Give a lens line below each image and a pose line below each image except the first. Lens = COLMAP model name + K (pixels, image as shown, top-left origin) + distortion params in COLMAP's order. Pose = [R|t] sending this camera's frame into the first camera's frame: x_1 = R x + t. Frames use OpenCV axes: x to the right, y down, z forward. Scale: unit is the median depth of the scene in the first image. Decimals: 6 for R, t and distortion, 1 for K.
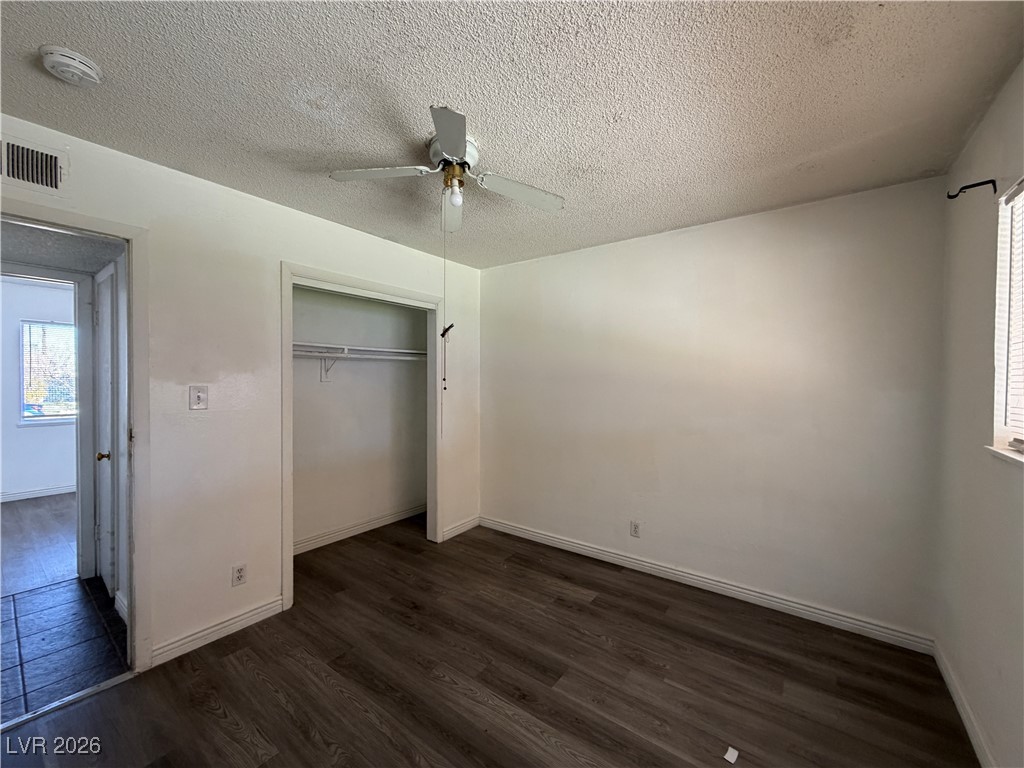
lens RADIAL K [[408.7, 0, 509.1], [0, 408.7, 385.6], [0, 0, 1]] dist [-0.000034, 0.000261]
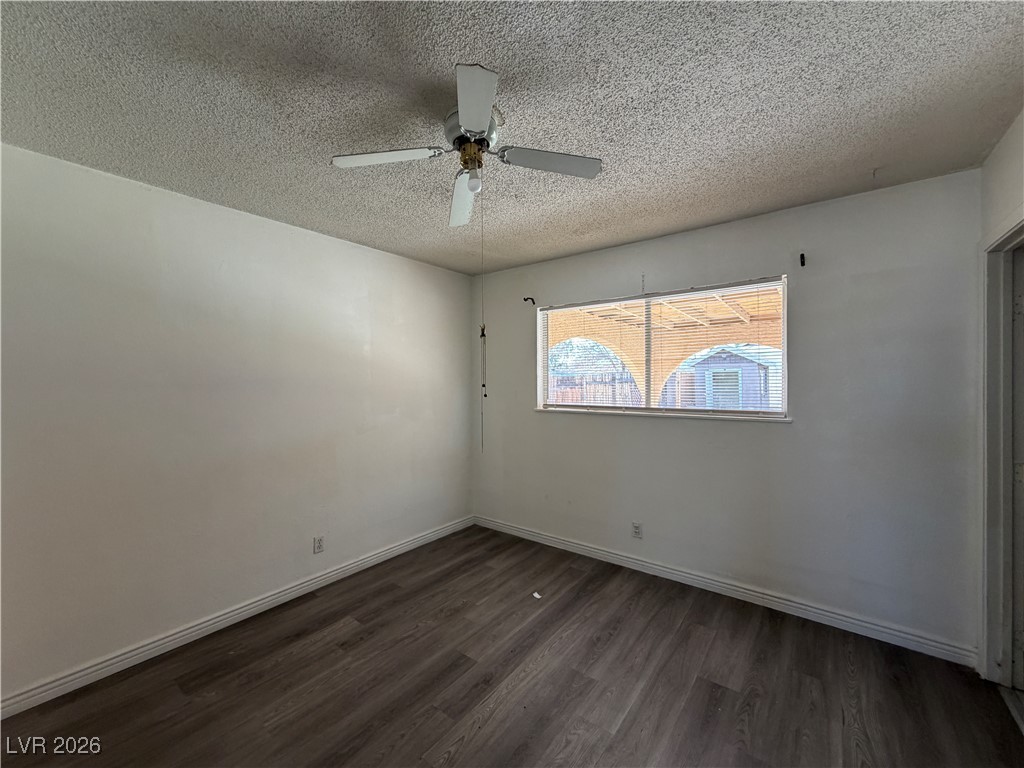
lens RADIAL K [[408.7, 0, 509.1], [0, 408.7, 385.6], [0, 0, 1]] dist [-0.000034, 0.000261]
pose [[0.018397, -0.018804, 0.999654, -0.869321], [0.024337, 0.999535, 0.018354, -0.024784], [-0.999535, 0.023991, 0.018846, 0.772428]]
